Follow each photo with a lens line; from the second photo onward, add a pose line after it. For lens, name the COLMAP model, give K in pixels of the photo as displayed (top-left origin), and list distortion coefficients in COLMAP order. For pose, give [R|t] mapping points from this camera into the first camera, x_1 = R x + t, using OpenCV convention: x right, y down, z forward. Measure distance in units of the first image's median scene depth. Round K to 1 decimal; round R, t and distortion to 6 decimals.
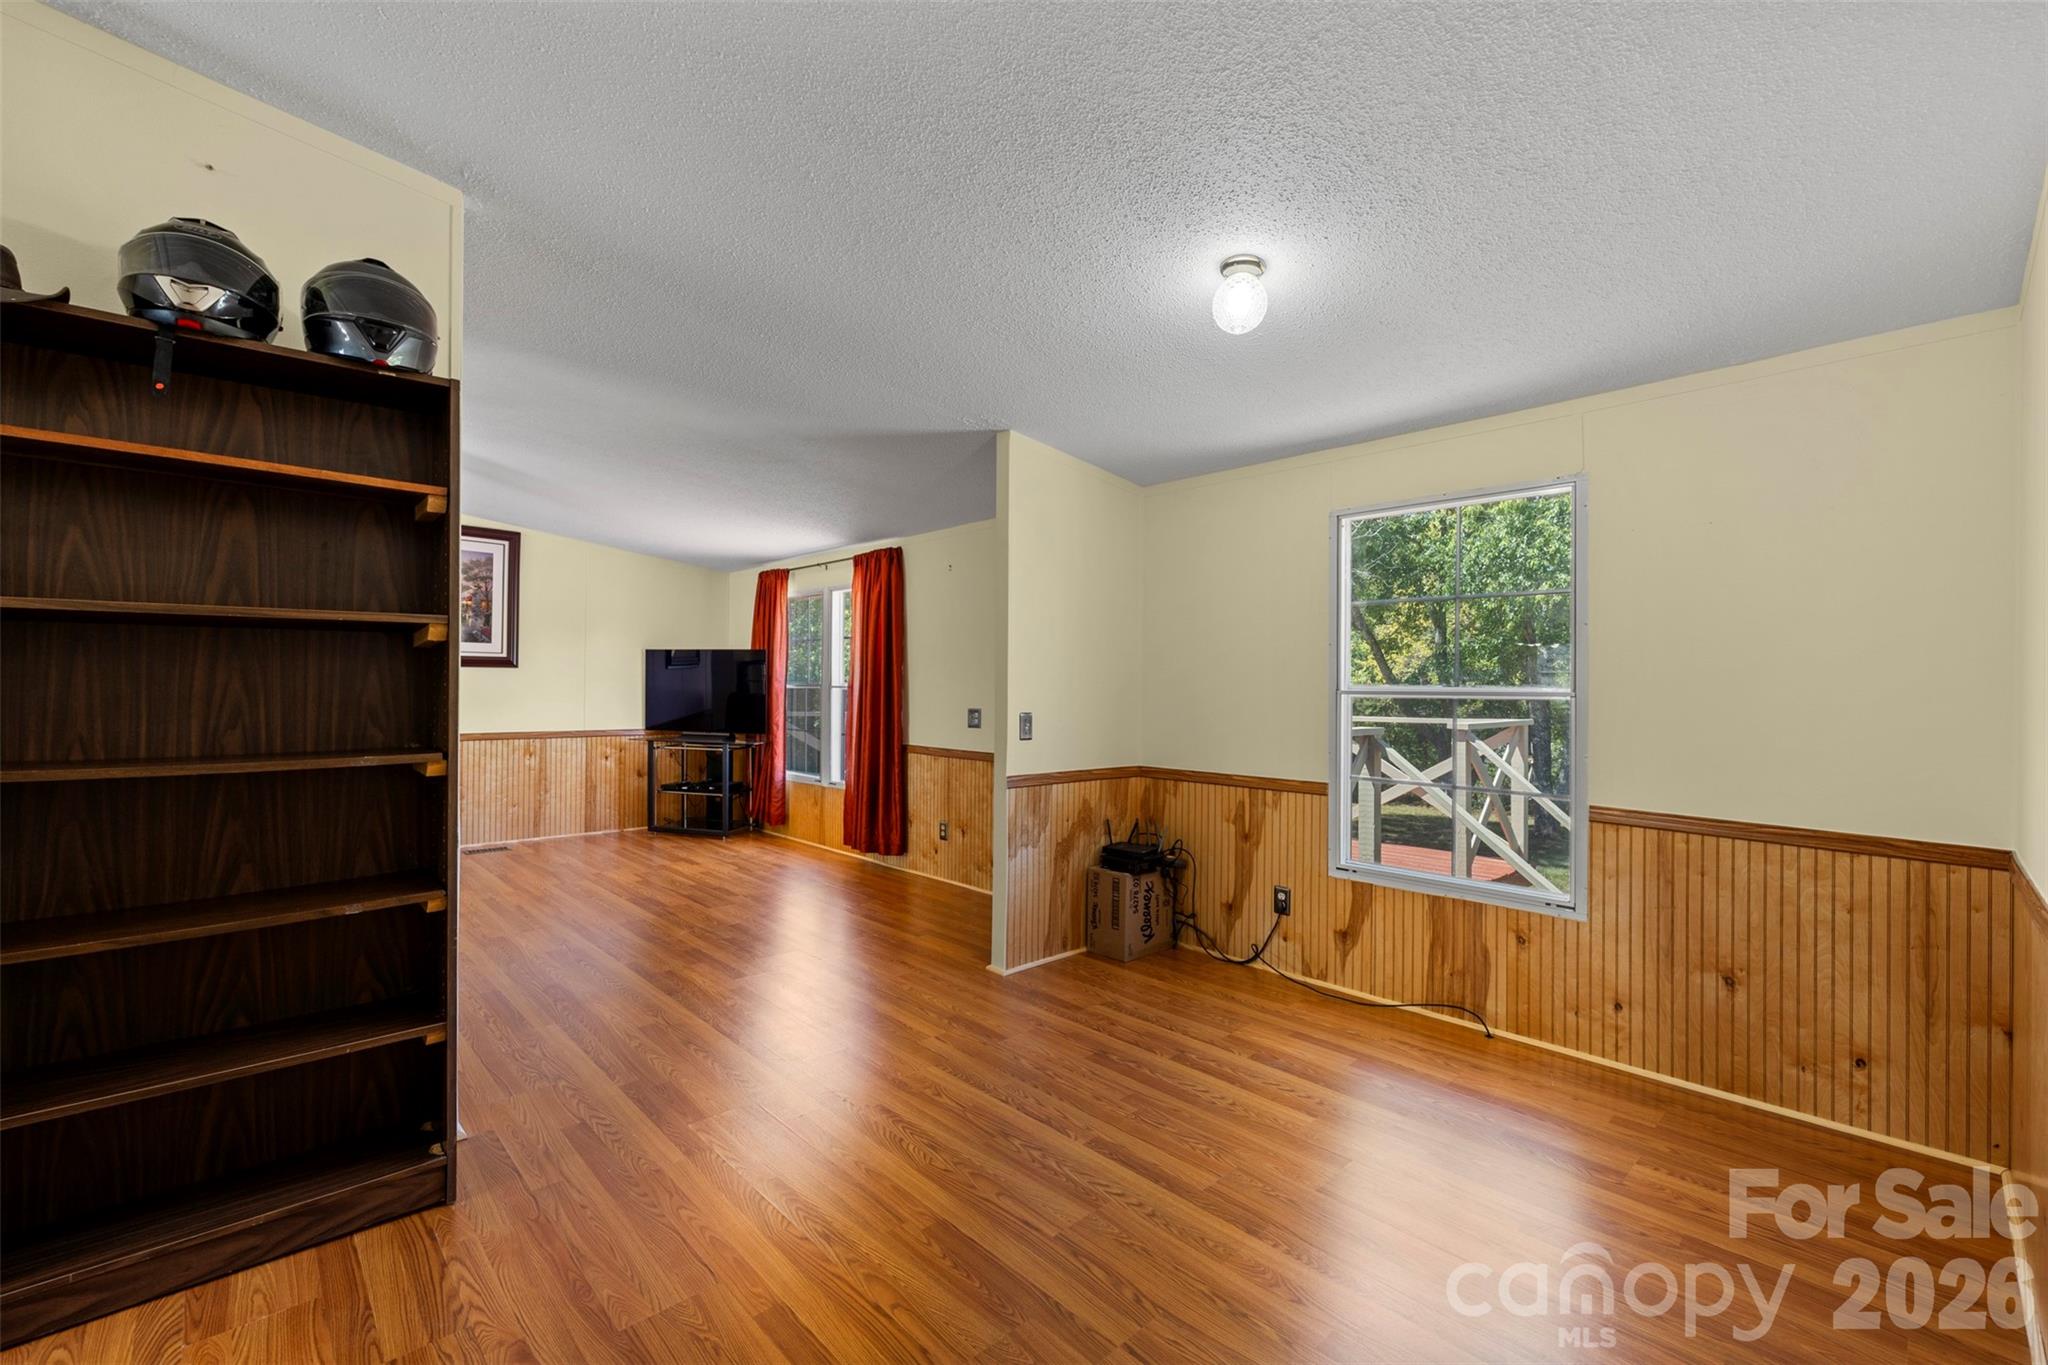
lens RADIAL K [[861.6, 0, 1023.7], [0, 861.6, 683.7], [0, 0, 1]] dist [-0.002607, 0.001767]
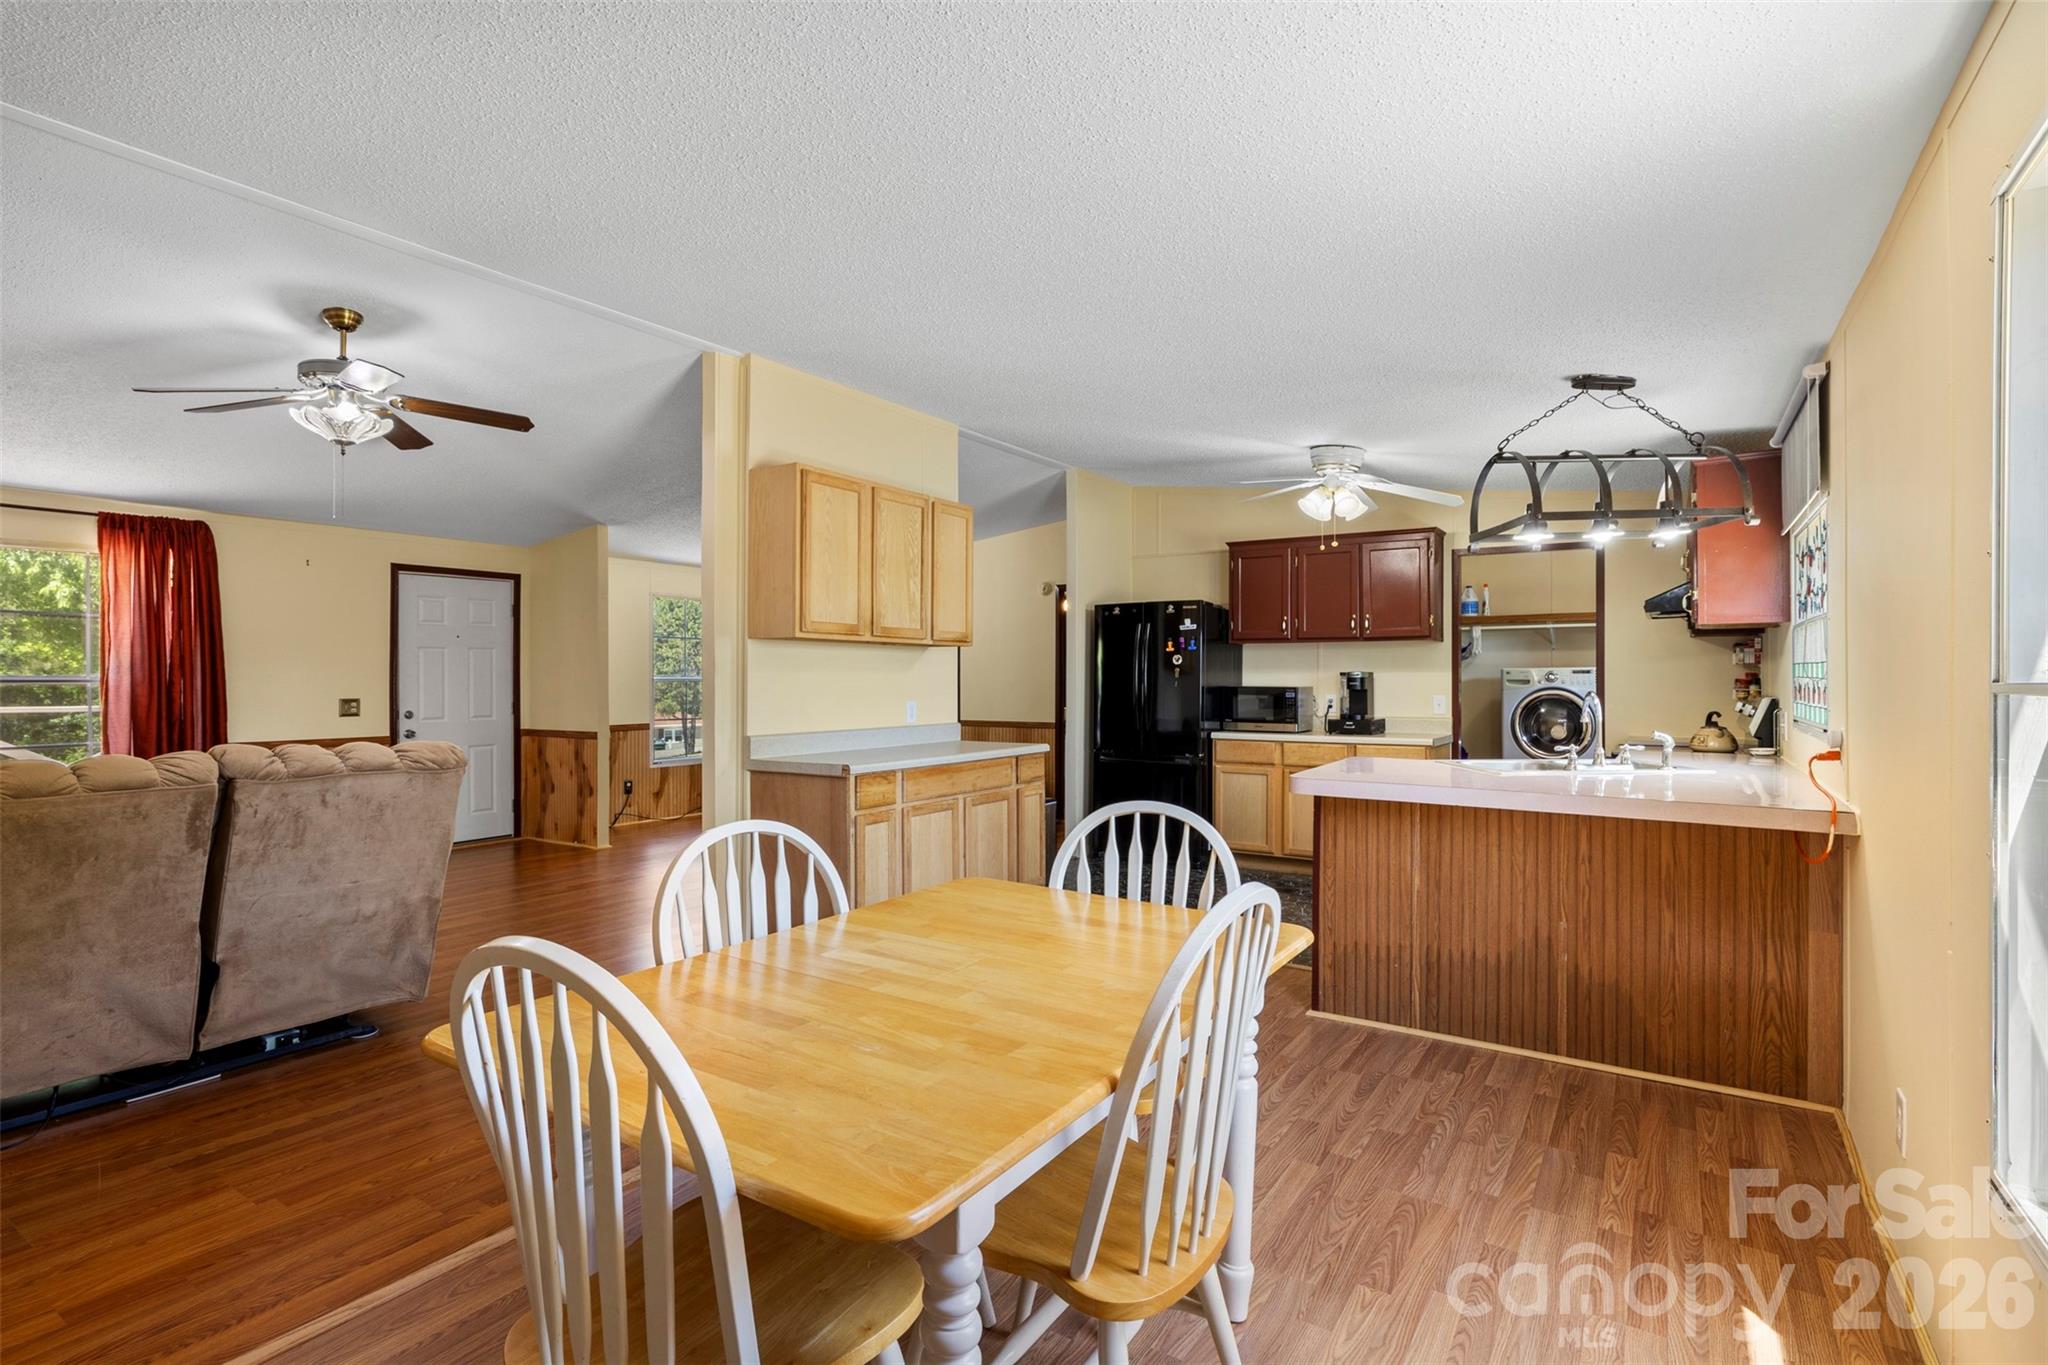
lens RADIAL K [[998.3, 0, 1029.4], [0, 998.3, 683.2], [0, 0, 1]] dist [0.005059, 0.000547]
pose [[-0.232288, -0.014345, 0.972541, -1.338504], [-0.003730, 0.999897, 0.013858, -0.010277], [-0.972640, -0.000409, -0.232318, 0.411751]]
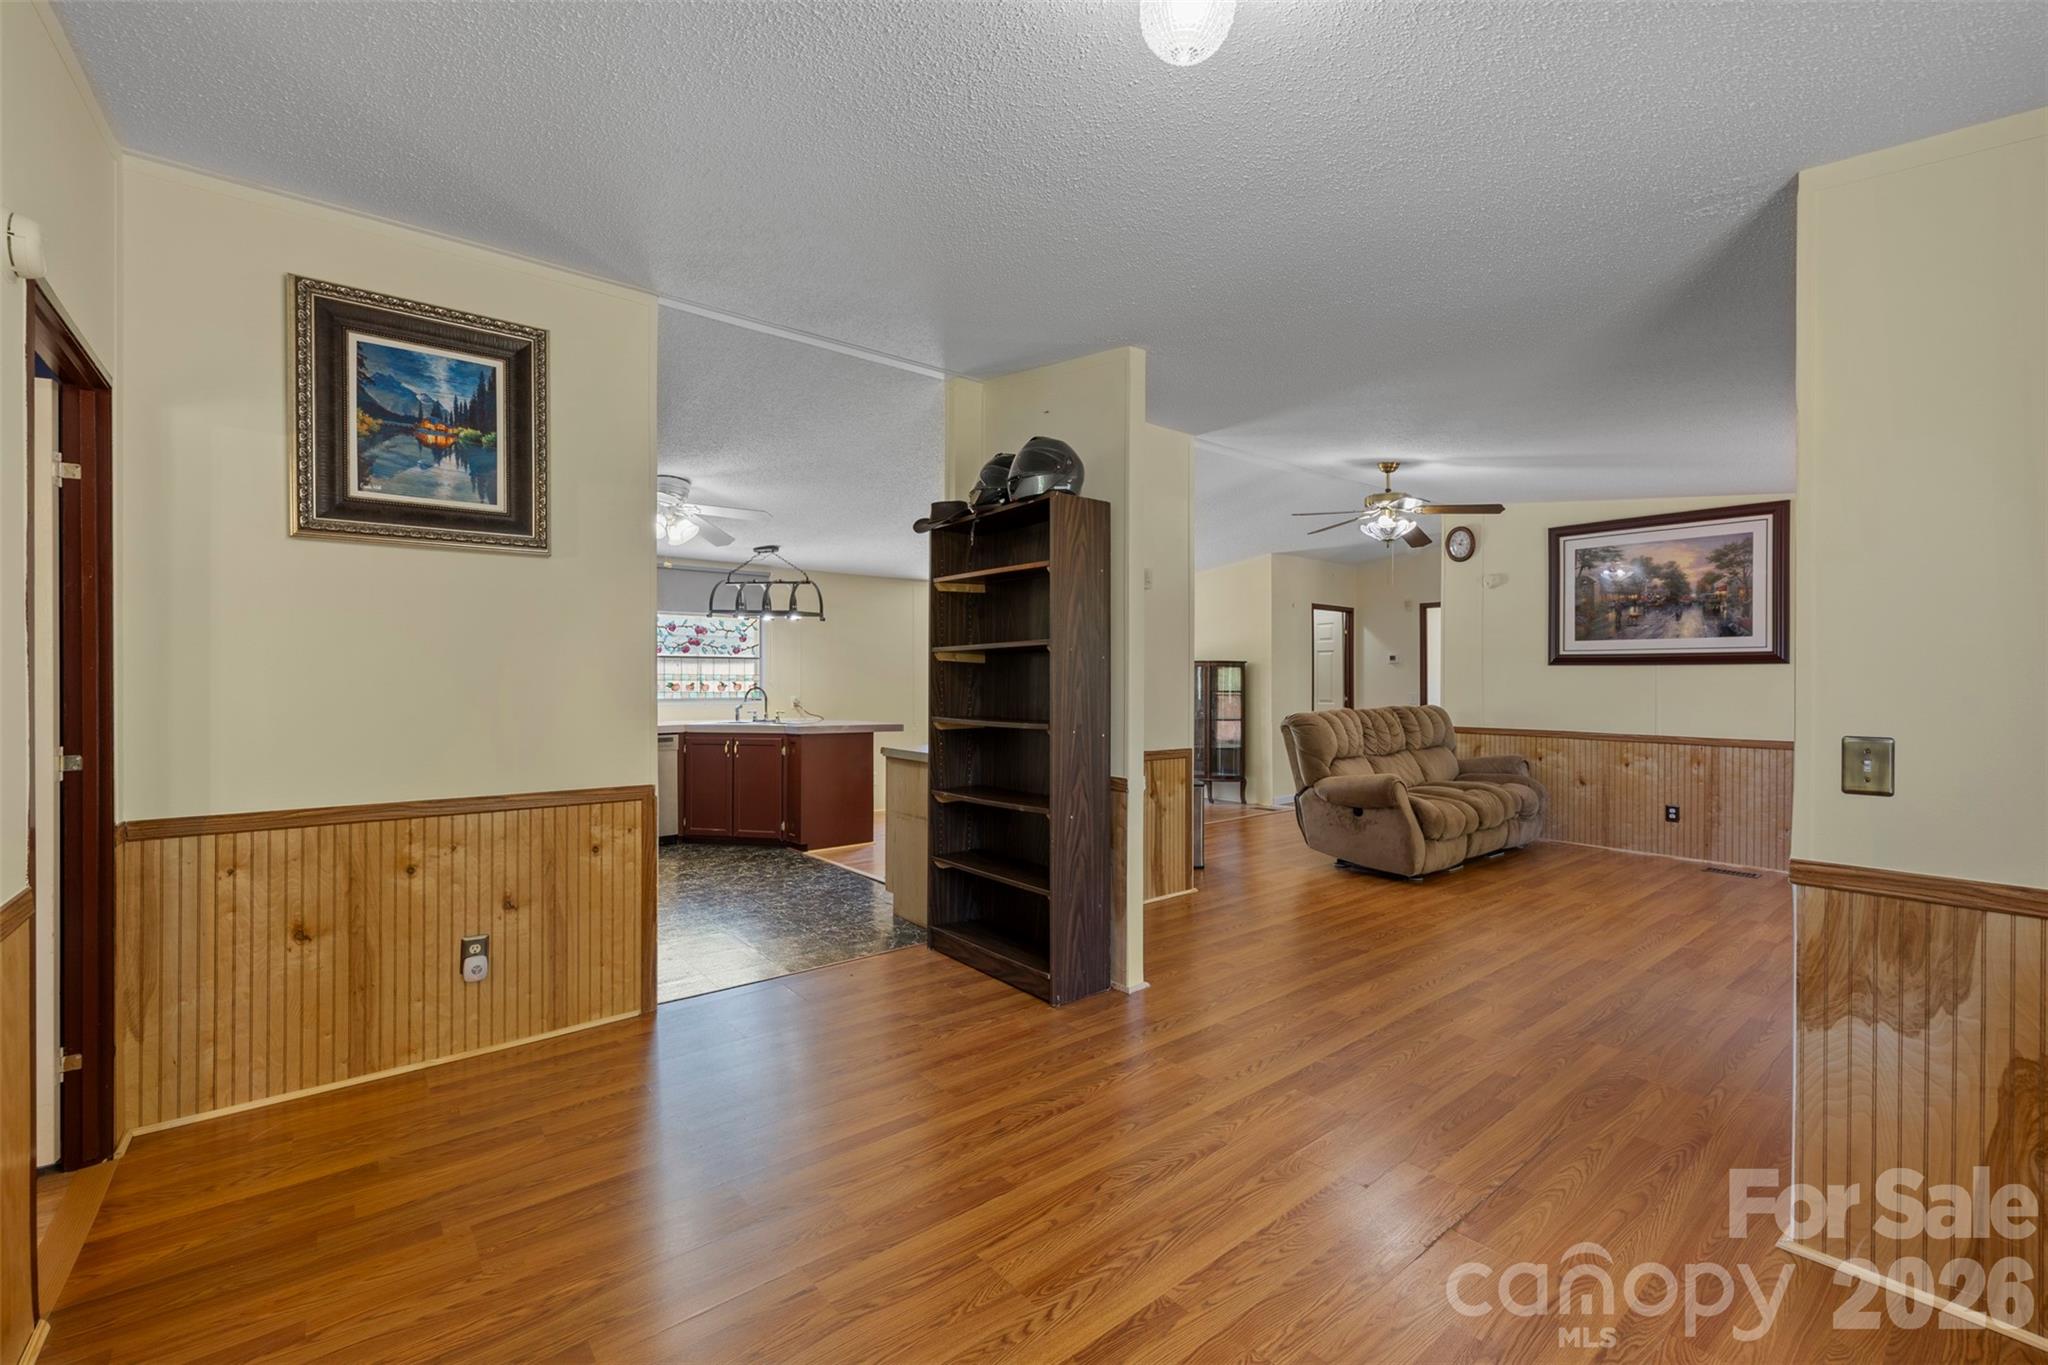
lens RADIAL K [[861.6, 0, 1029.2], [0, 861.6, 679.8], [0, 0, 1]] dist [-0.002607, 0.001767]
pose [[-0.068951, -0.008301, -0.997585, 0.331836], [0.001525, 0.999963, -0.008426, 0.003398], [0.997619, -0.002103, -0.068936, 0.376434]]
